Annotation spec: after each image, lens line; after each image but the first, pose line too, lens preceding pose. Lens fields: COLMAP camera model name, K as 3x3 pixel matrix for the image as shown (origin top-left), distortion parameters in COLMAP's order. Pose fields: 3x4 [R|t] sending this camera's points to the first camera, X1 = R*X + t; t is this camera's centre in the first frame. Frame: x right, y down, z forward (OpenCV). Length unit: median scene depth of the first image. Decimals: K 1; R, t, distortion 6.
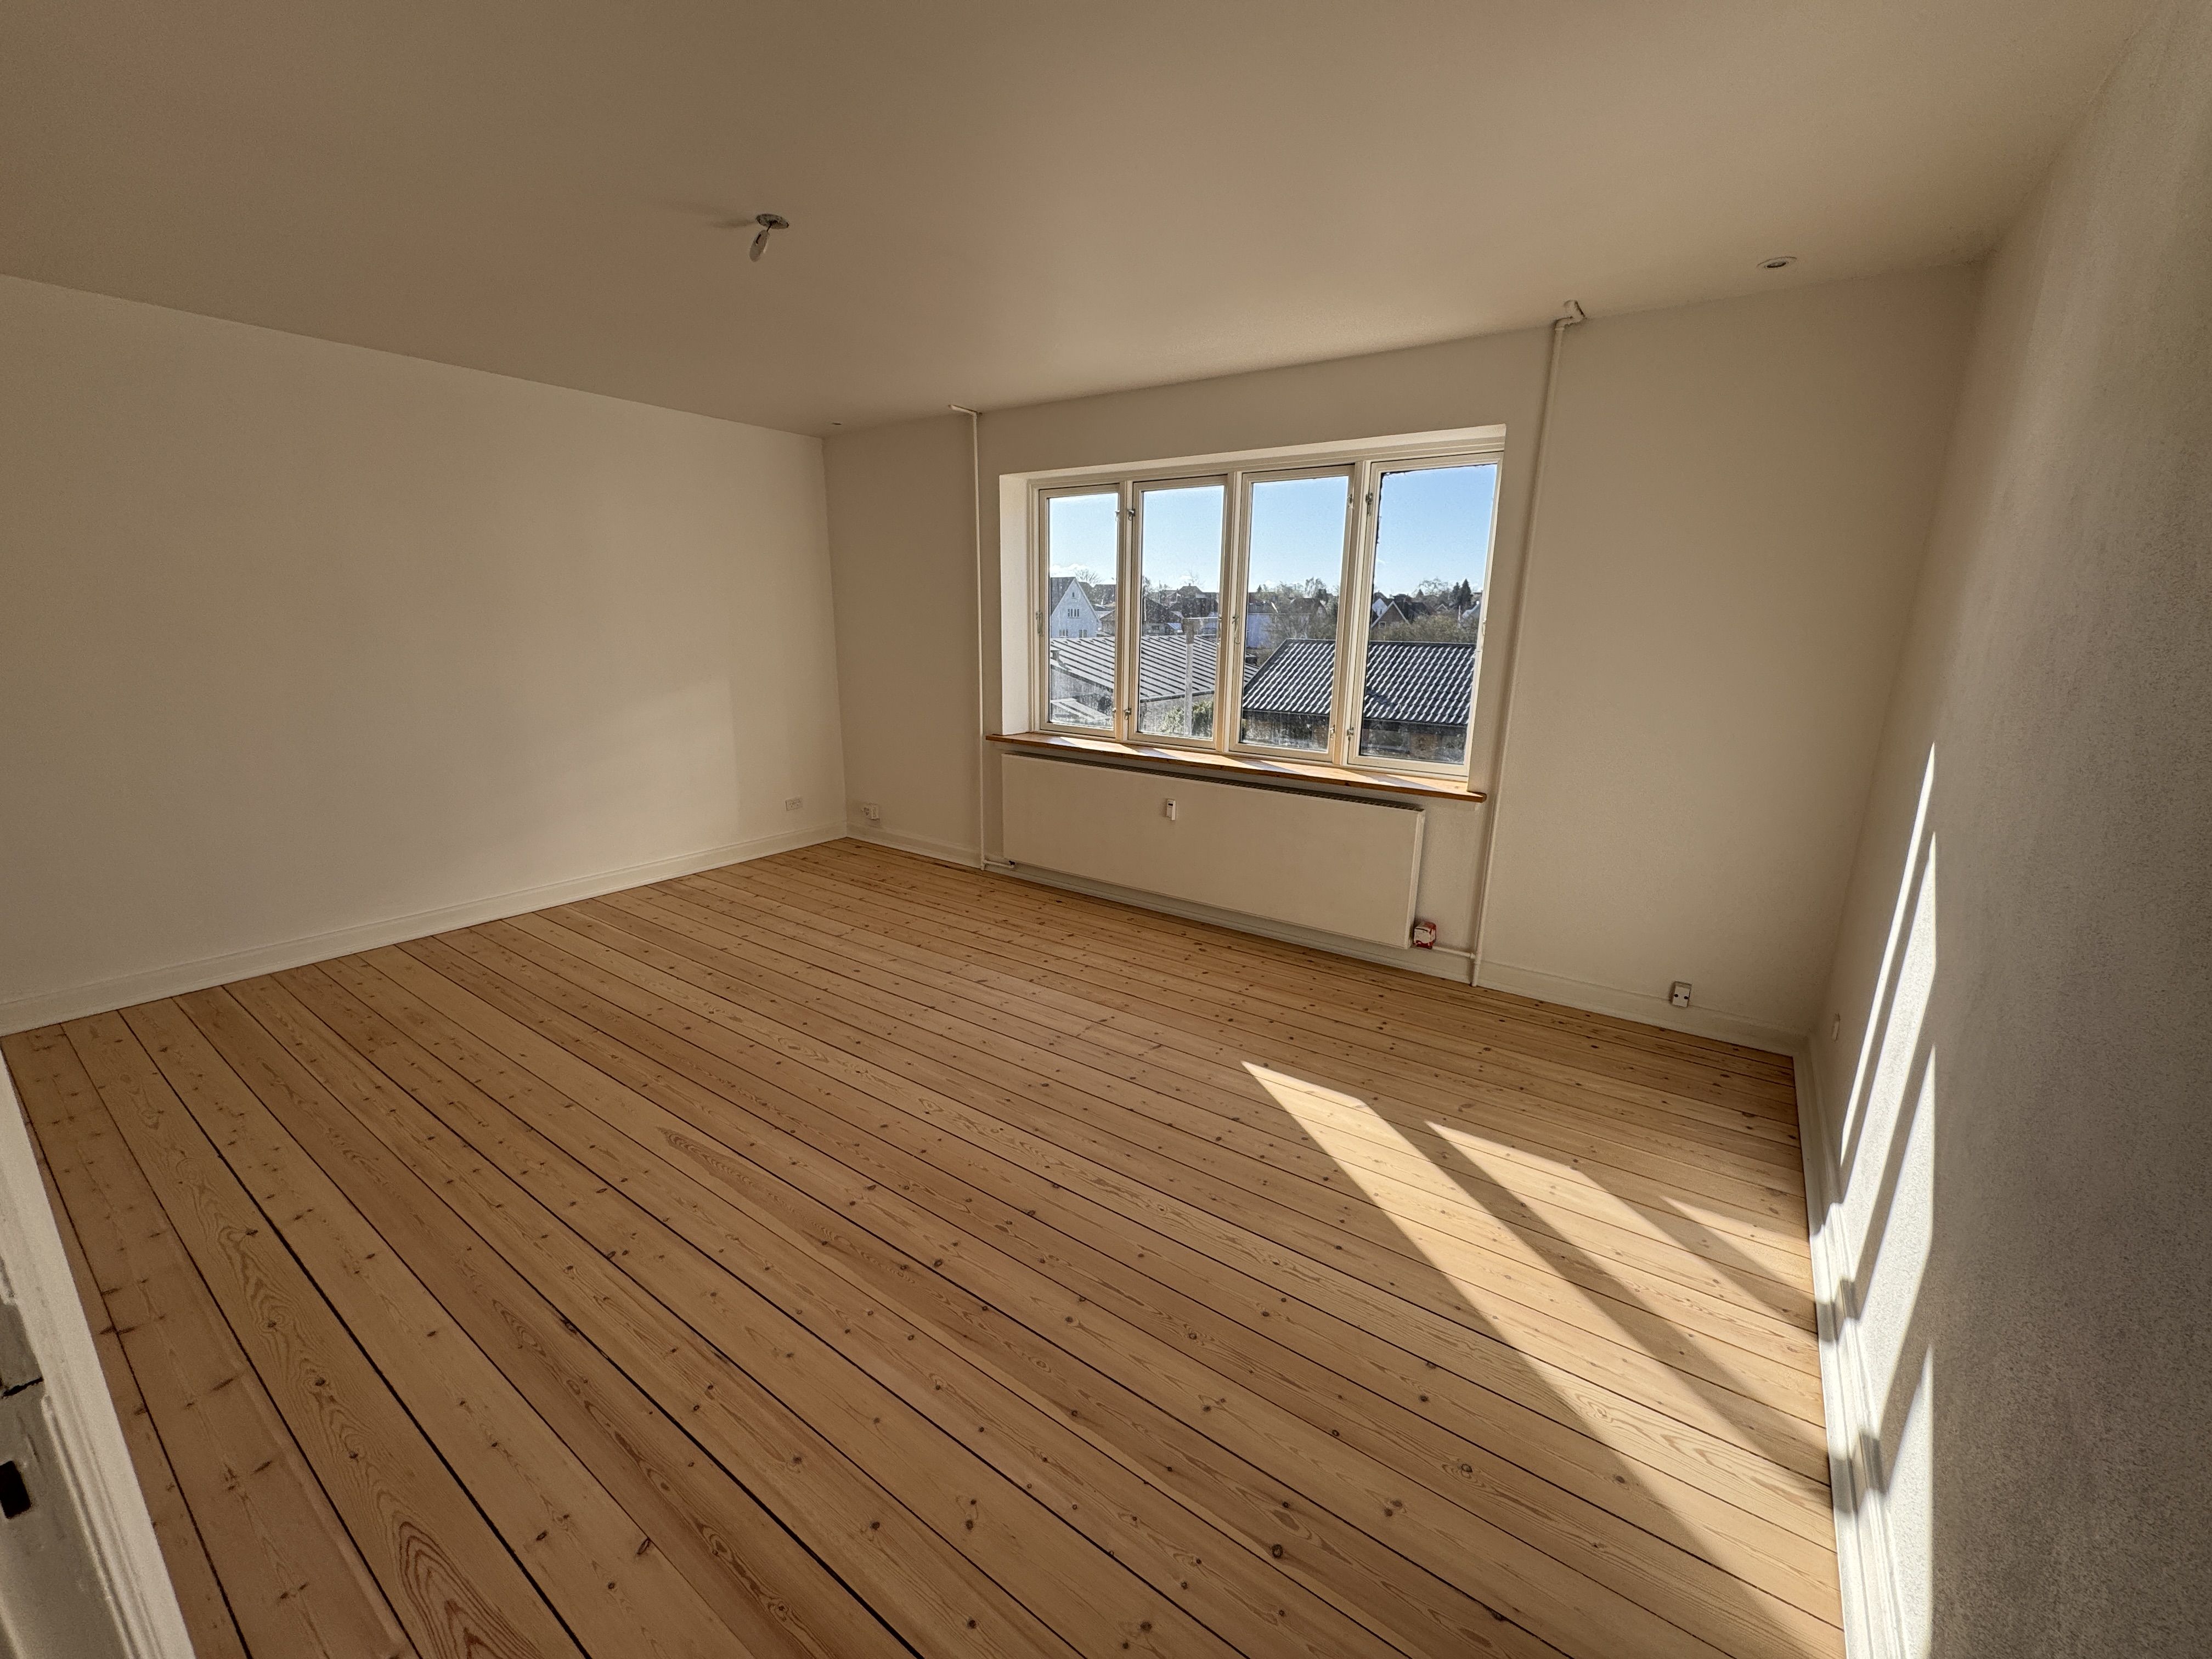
lens RADIAL K [[874.5, 0, 1103.7], [0, 874.5, 831.7], [0, 0, 1]] dist [-0.009621, -0.000393]
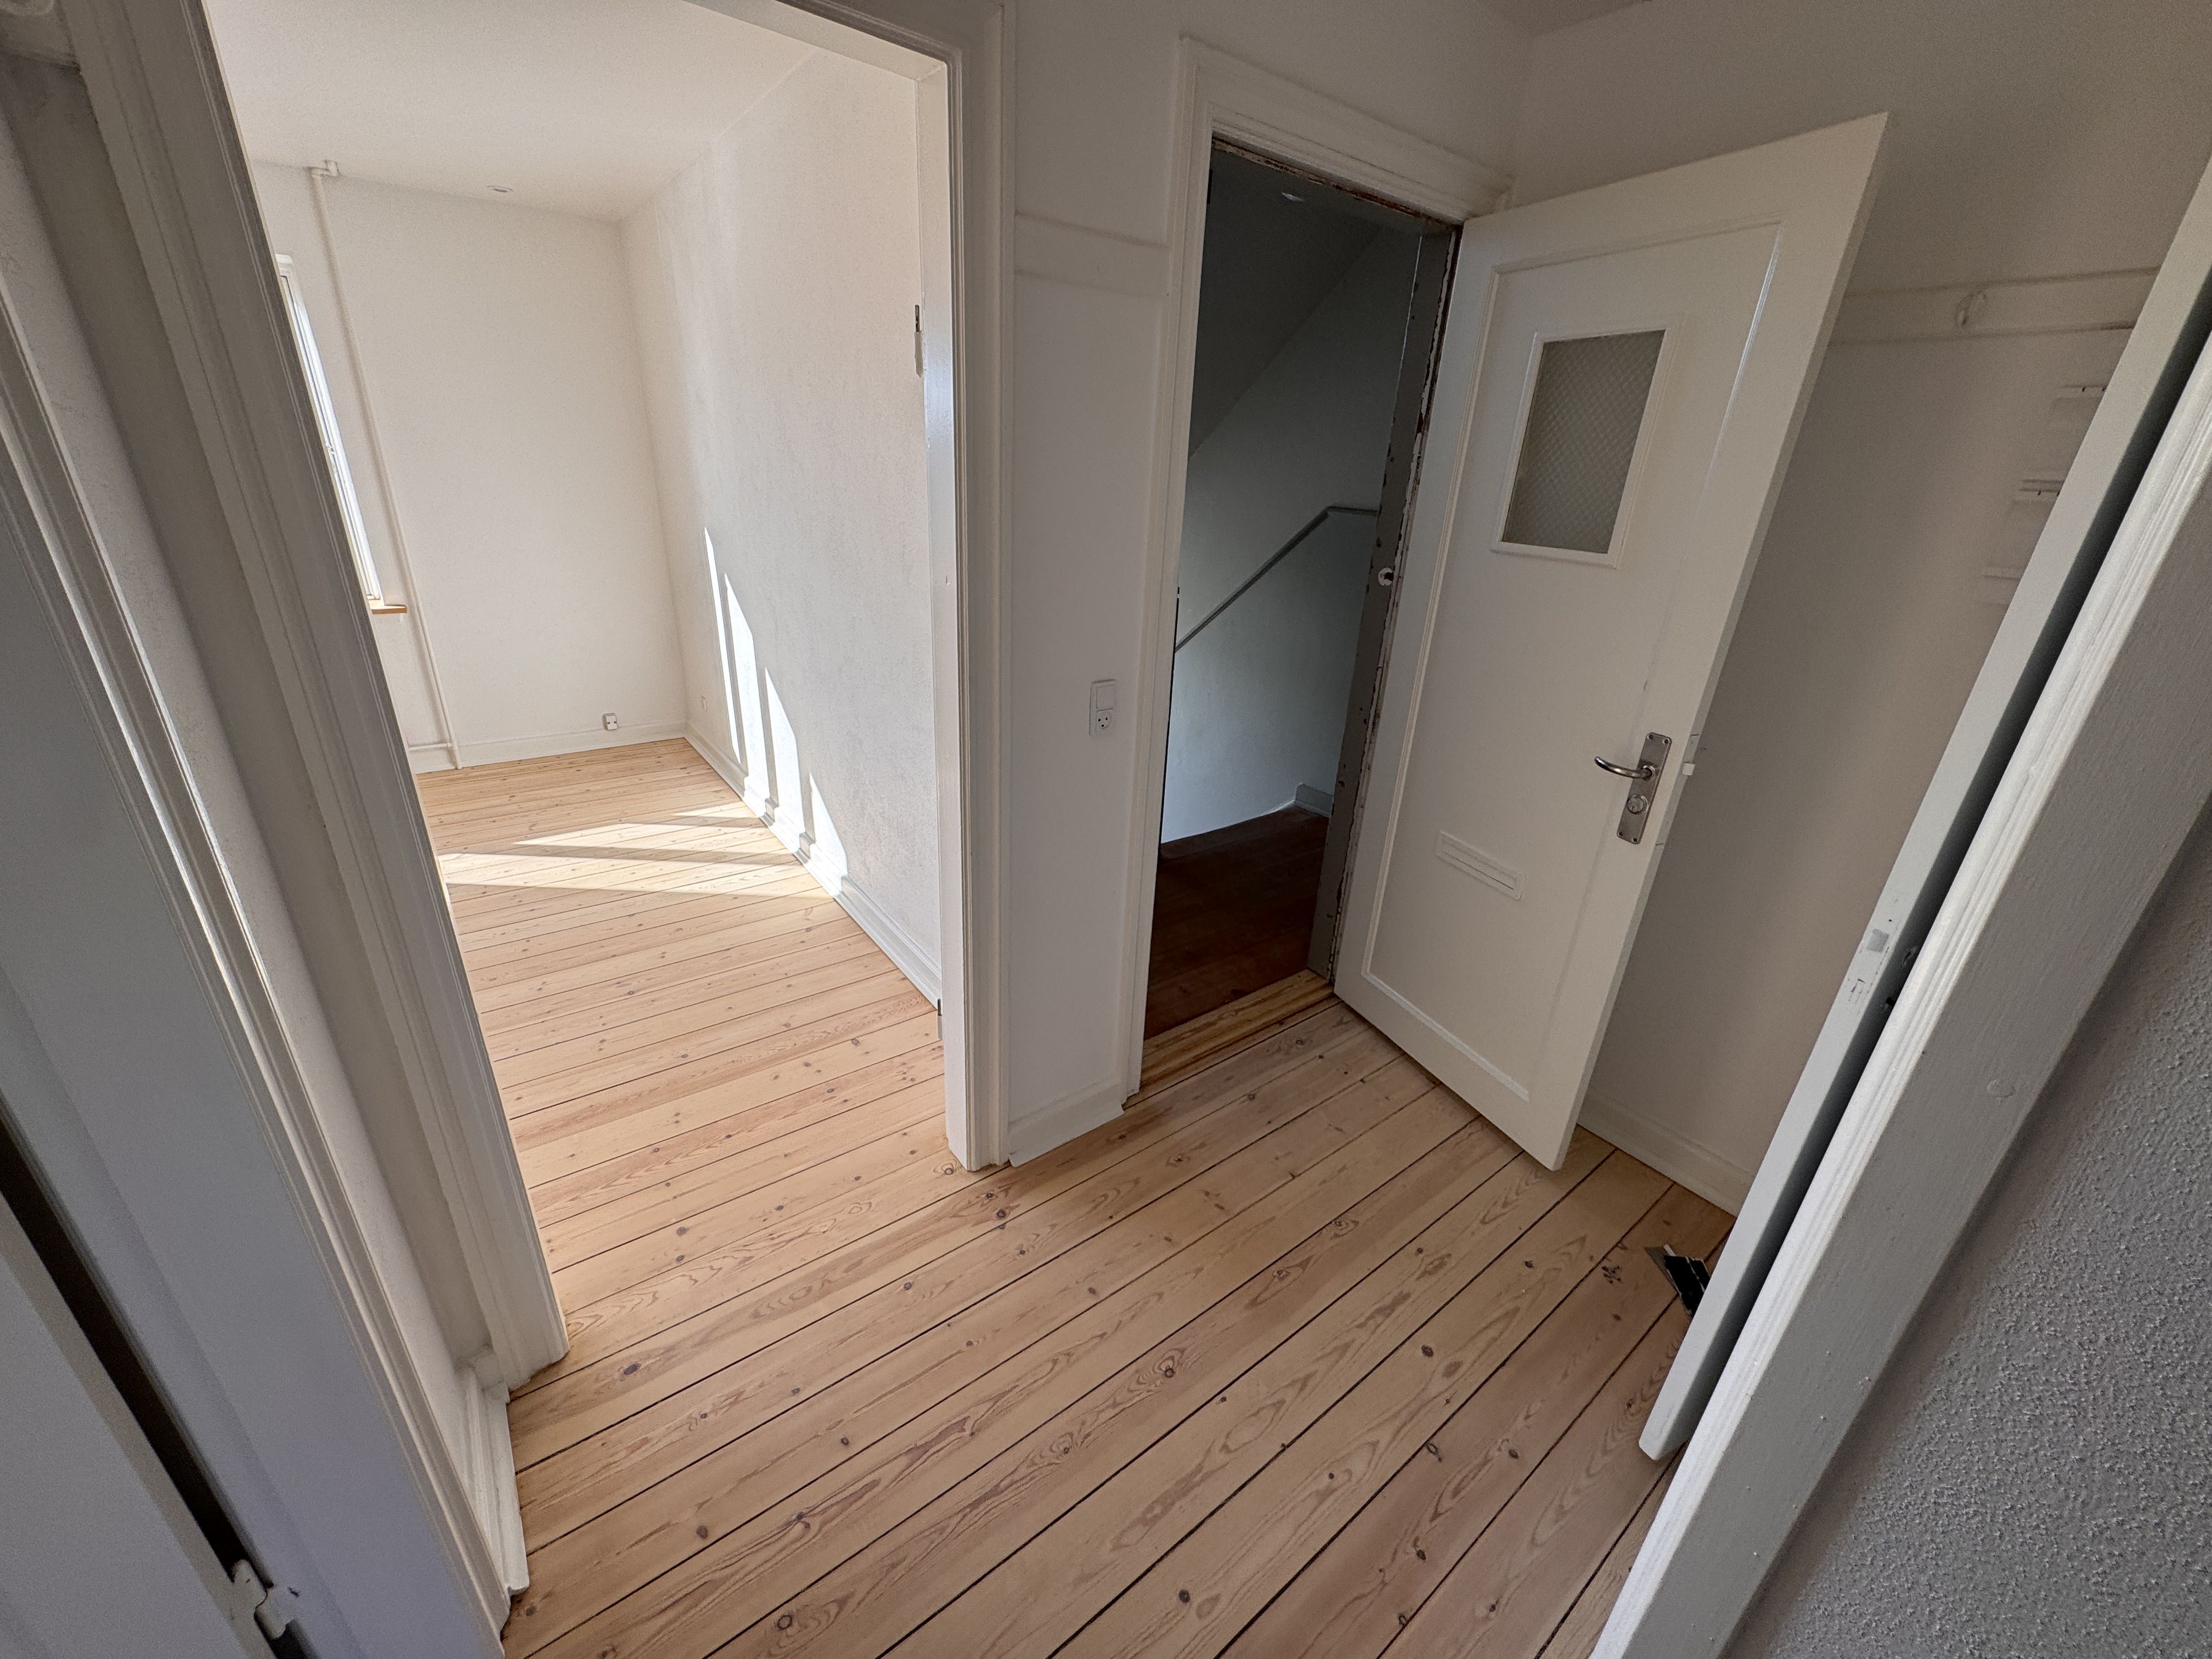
lens RADIAL K [[874.5, 0, 1107.8], [0, 874.5, 834.4], [0, 0, 1]] dist [-0.009621, -0.000393]
pose [[0.297109, -0.368390, 0.880917, -0.646918], [0.183672, 0.927398, 0.325880, 0.053090], [-0.937012, 0.064977, 0.343201, -0.401456]]
